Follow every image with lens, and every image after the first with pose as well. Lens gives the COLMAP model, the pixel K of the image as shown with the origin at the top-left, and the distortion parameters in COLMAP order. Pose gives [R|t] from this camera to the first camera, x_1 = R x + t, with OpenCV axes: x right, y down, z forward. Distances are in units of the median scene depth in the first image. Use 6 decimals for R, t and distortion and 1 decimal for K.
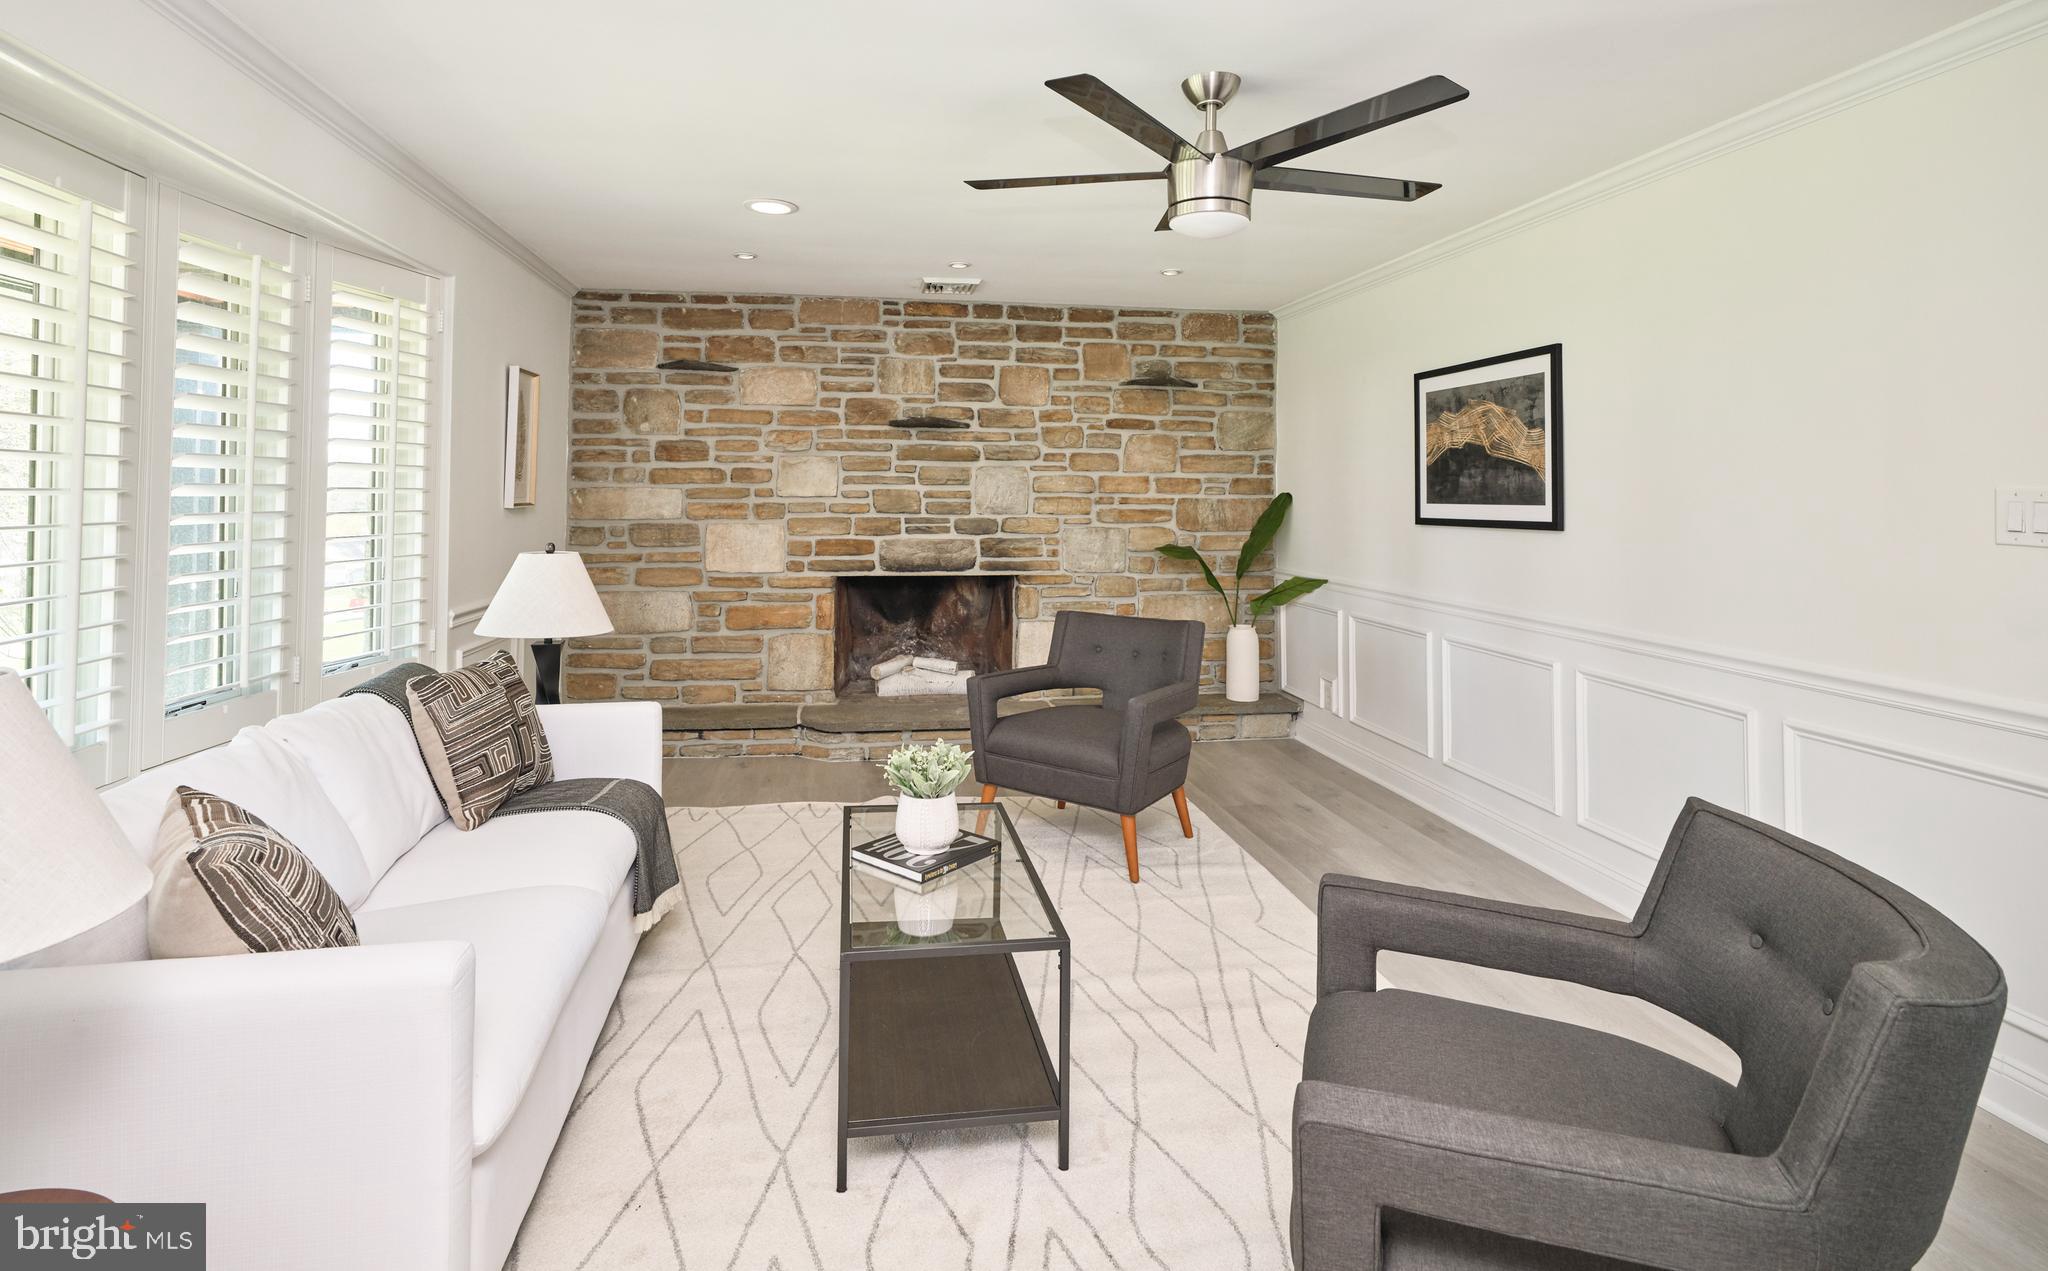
lens RADIAL K [[971.1, 0, 986.3], [0, 971.1, 464.6], [0, 0, 1]] dist [-0.007973, 0.000296]
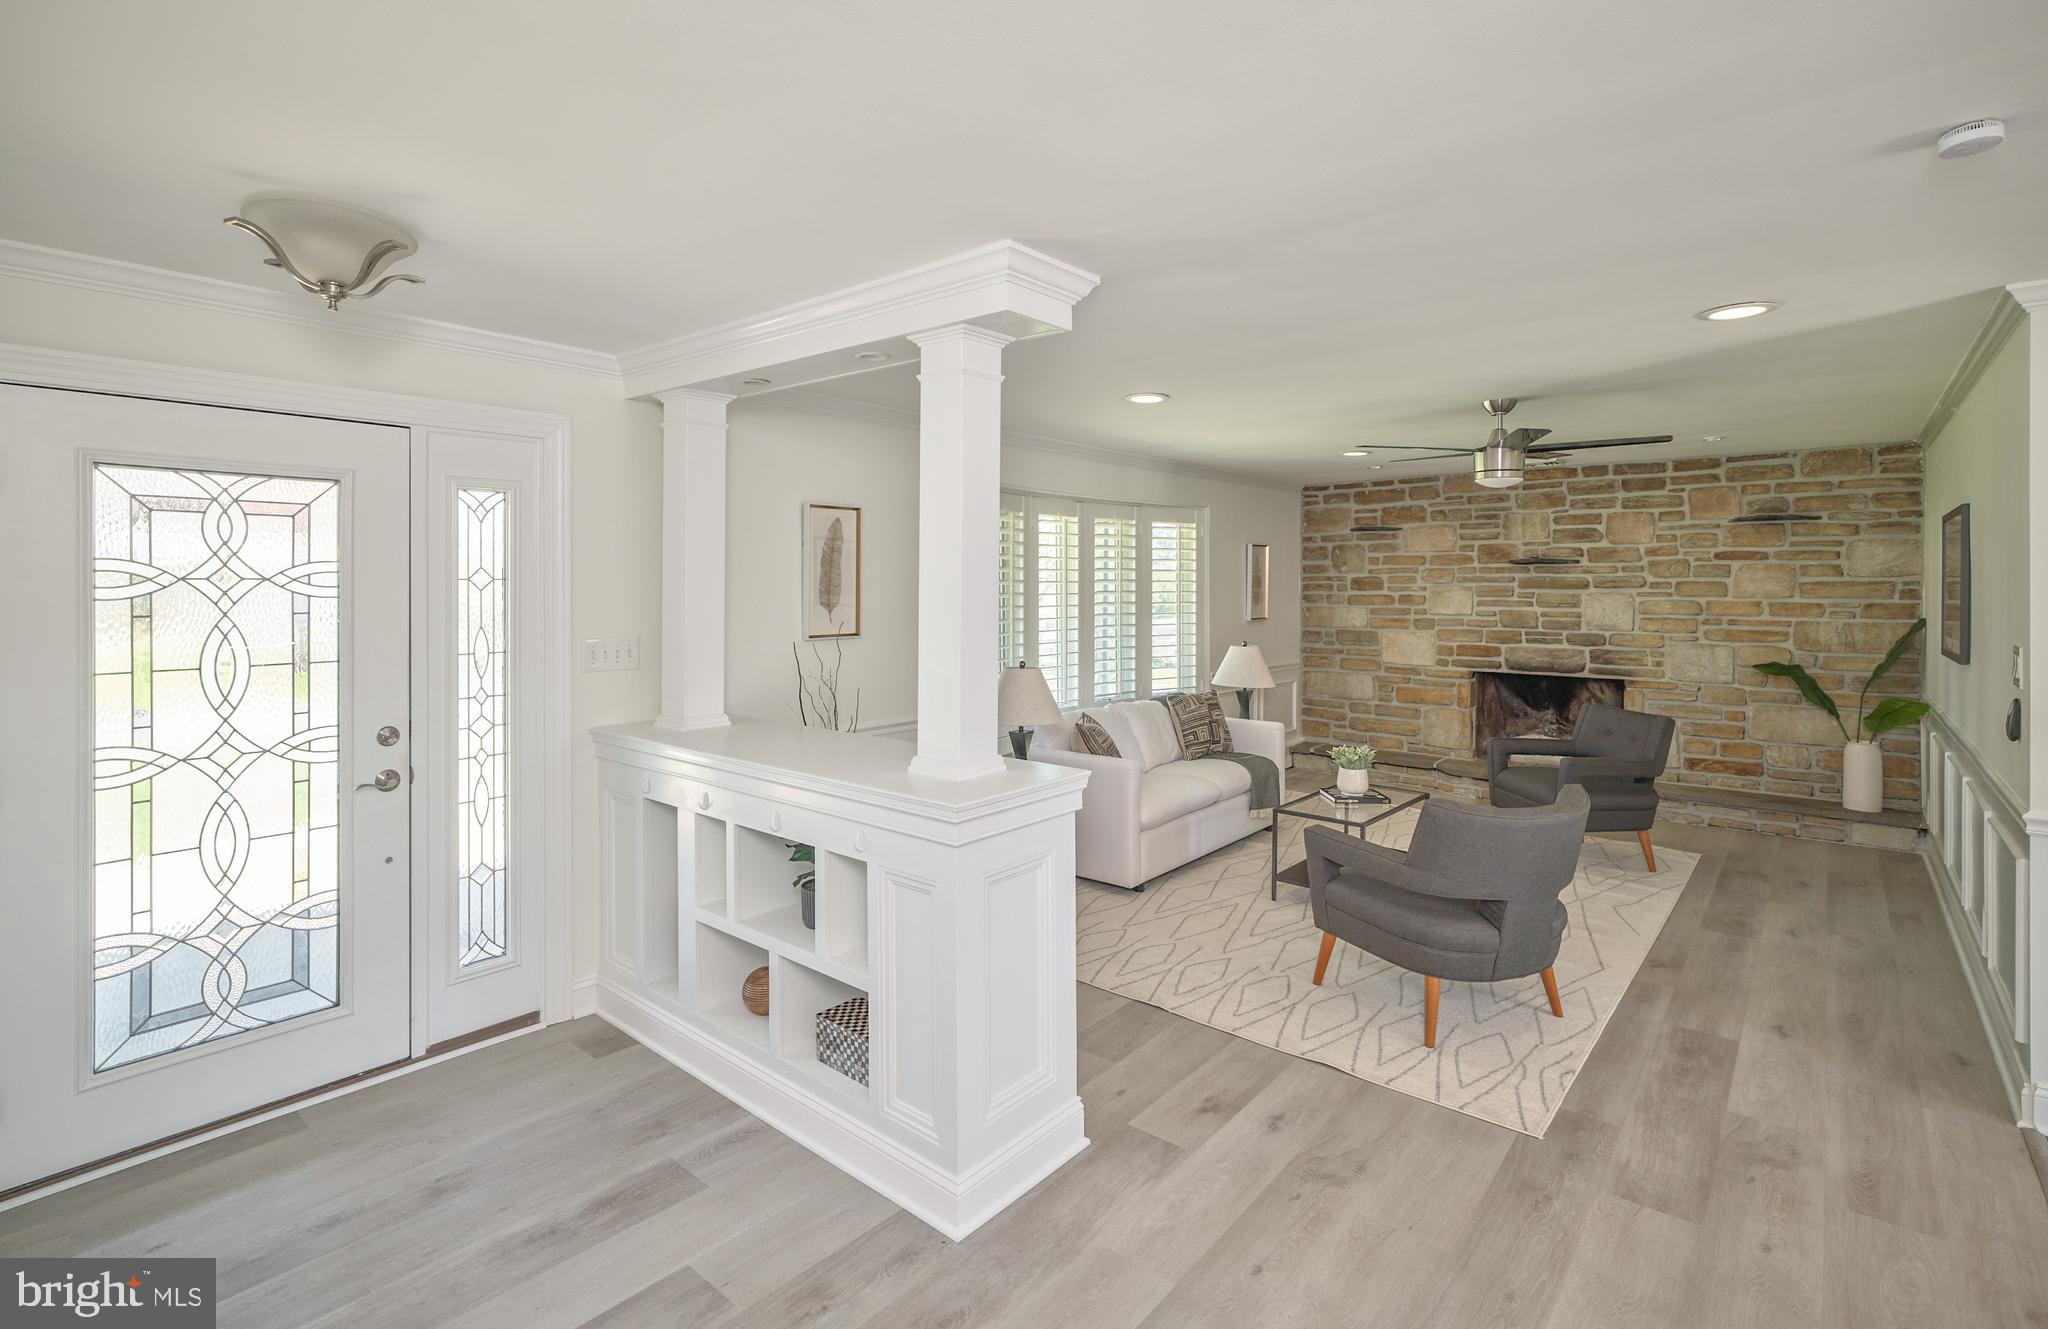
lens RADIAL K [[943.2, 0, 1025.3], [0, 943.2, 590.4], [0, 0, 1]] dist [-0.001103, 0.000489]
pose [[0.651519, -0.001528, -0.758631, 0.464413], [0.027032, 0.999410, 0.021202, -0.049322], [0.758150, -0.034321, 0.651176, -0.386461]]
